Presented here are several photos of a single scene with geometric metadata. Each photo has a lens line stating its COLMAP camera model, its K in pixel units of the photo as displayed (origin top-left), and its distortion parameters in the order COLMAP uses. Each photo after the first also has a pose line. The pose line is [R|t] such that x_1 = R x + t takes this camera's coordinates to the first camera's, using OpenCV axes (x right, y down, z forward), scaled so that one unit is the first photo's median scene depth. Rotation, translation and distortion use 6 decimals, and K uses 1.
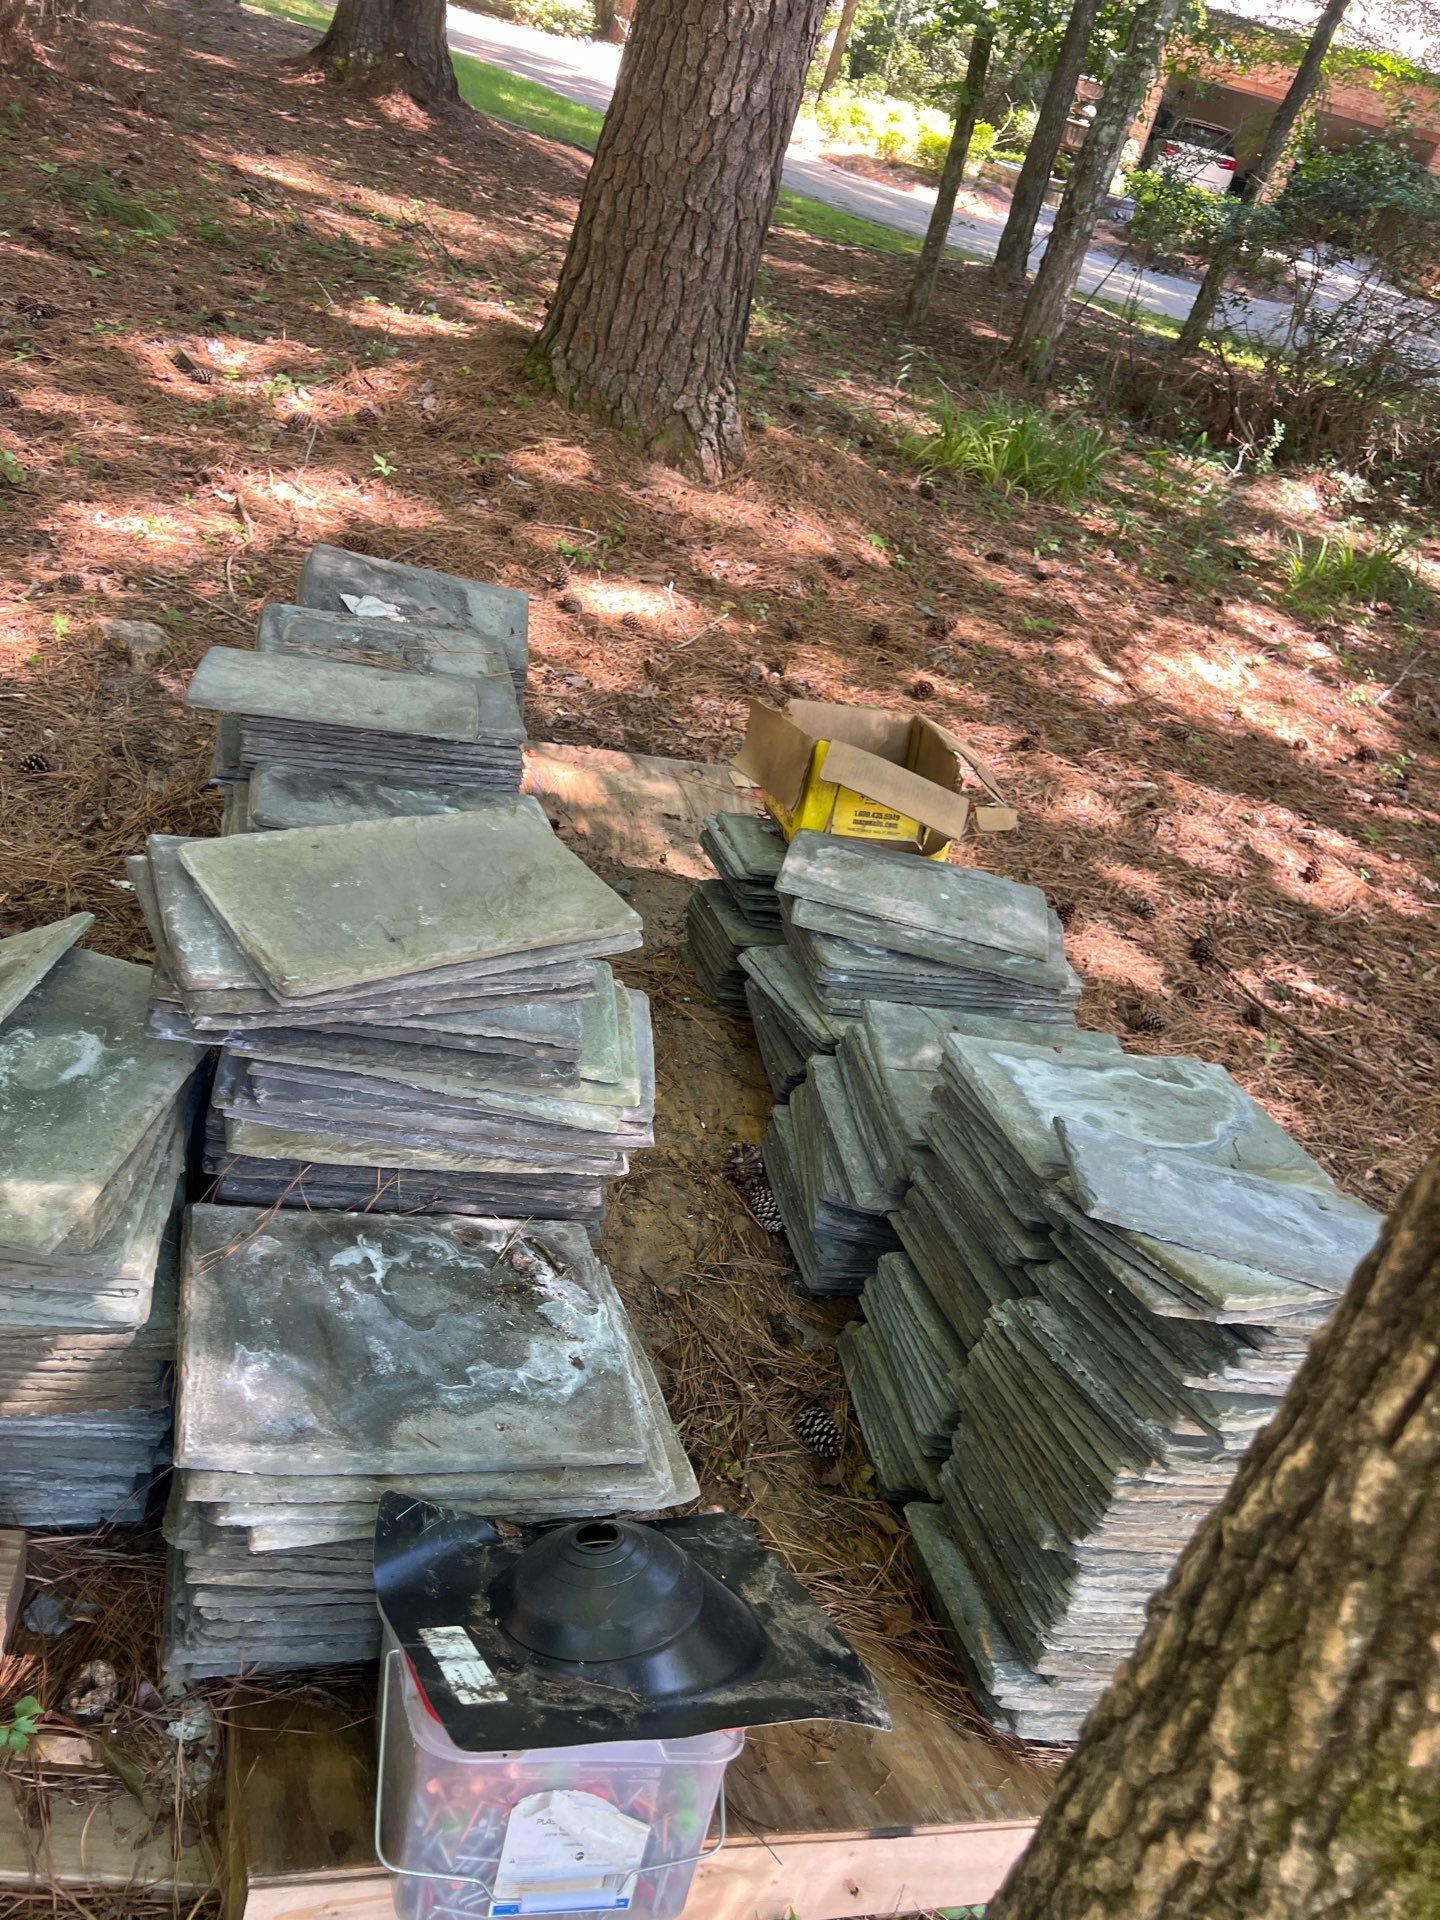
lens RADIAL K [[1420.3, 0, 729.5], [0, 1420.3, 963.1], [0, 0, 1]] dist [0.026795, -0.037908]
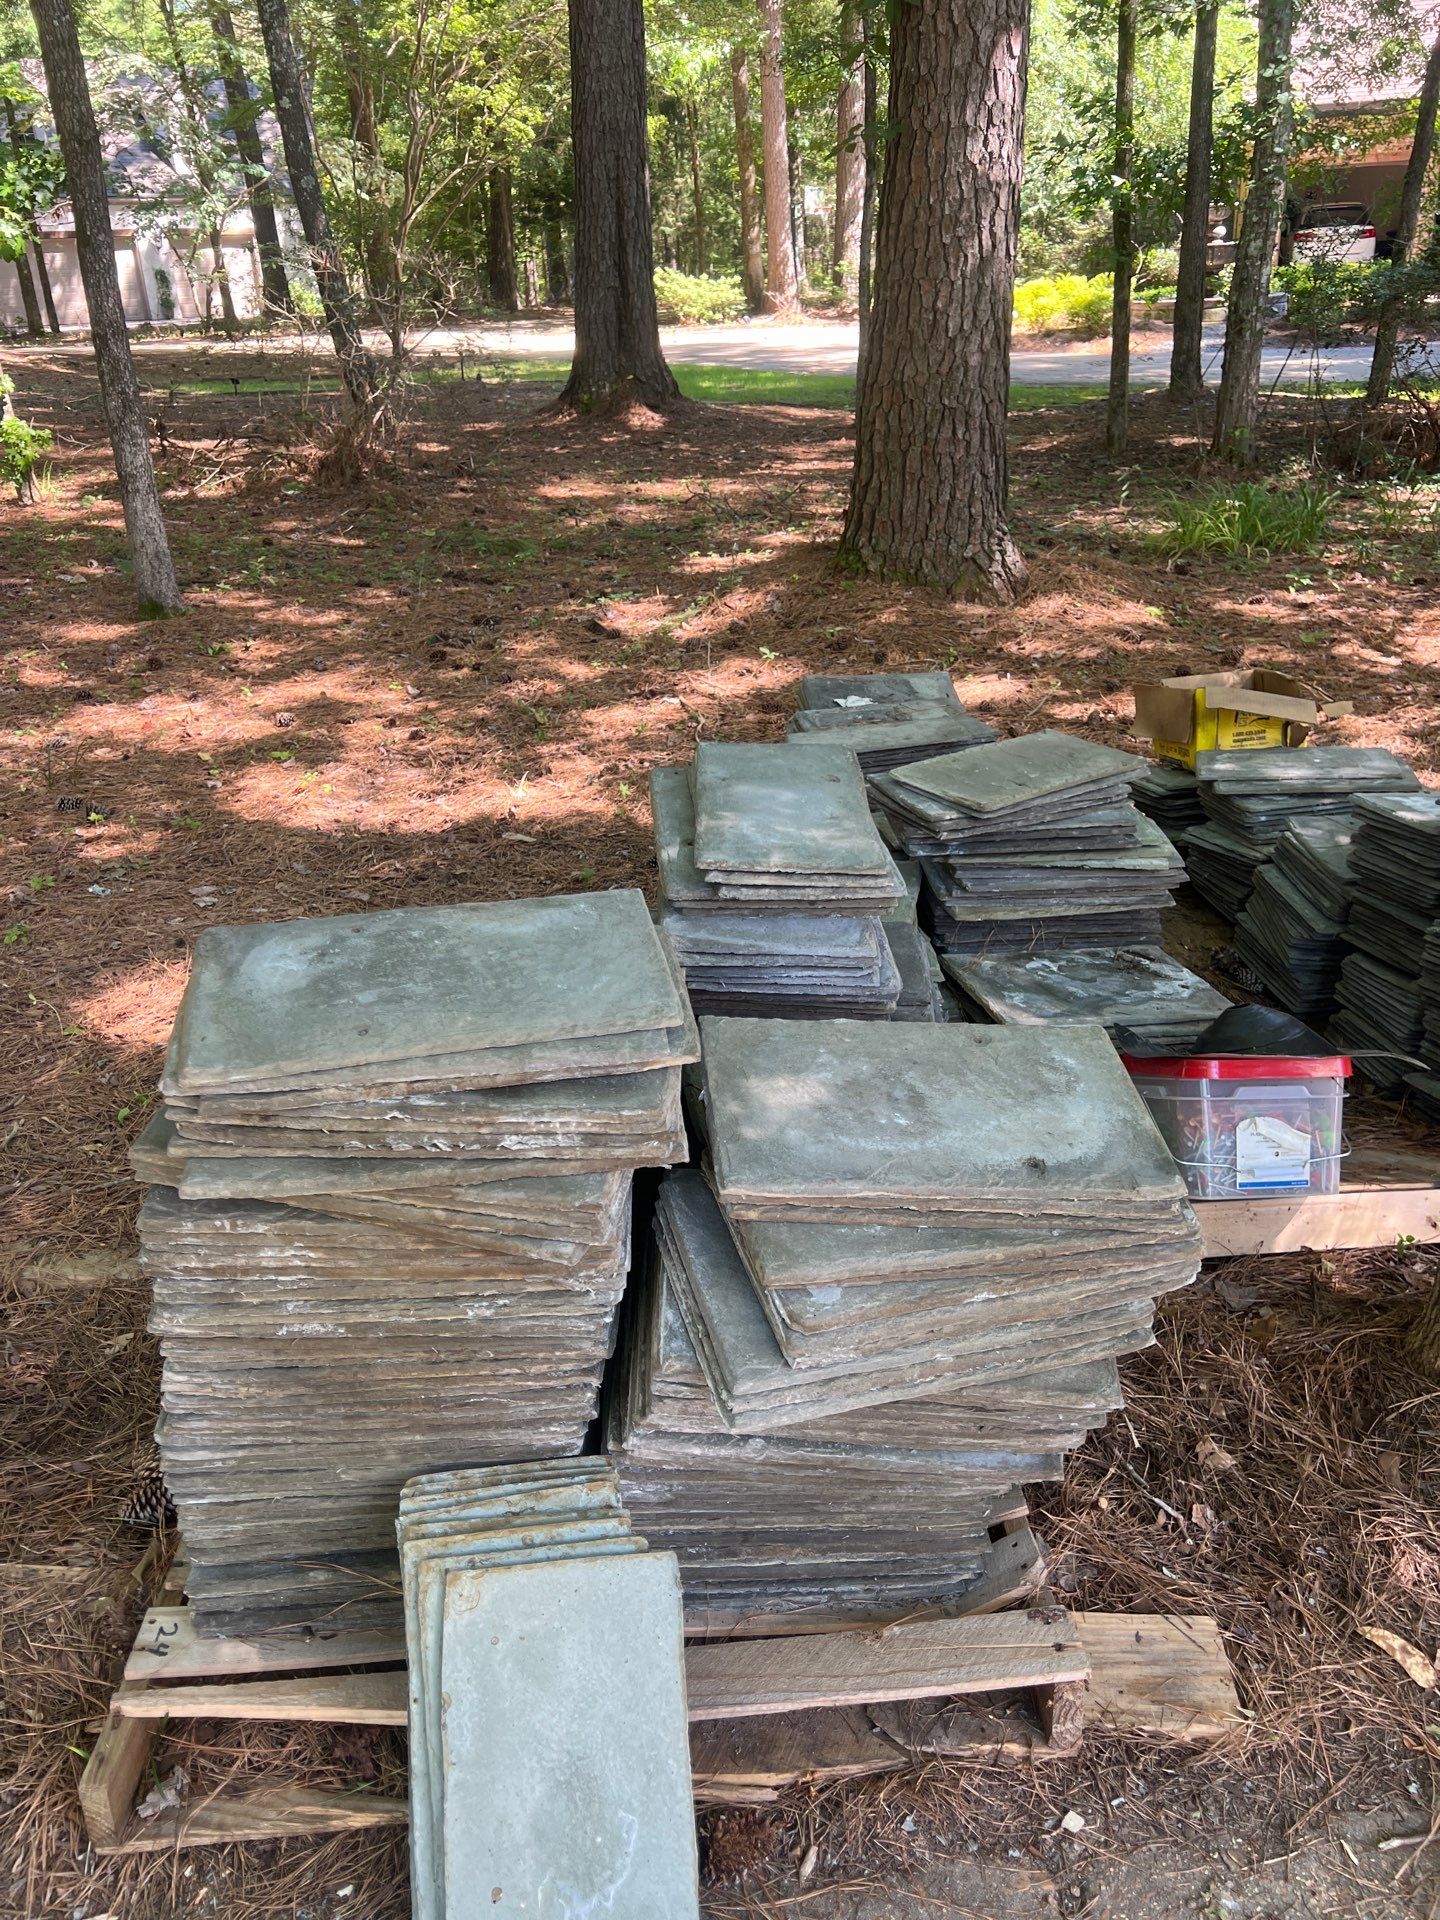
lens RADIAL K [[1420.3, 0, 717.8], [0, 1420.3, 967.0], [0, 0, 1]] dist [0.026795, -0.037908]
pose [[0.955061, -0.223014, -0.195253, -0.073324], [0.194264, 0.968474, -0.155948, 0.100314], [0.223876, 0.111009, 0.968275, -0.195591]]
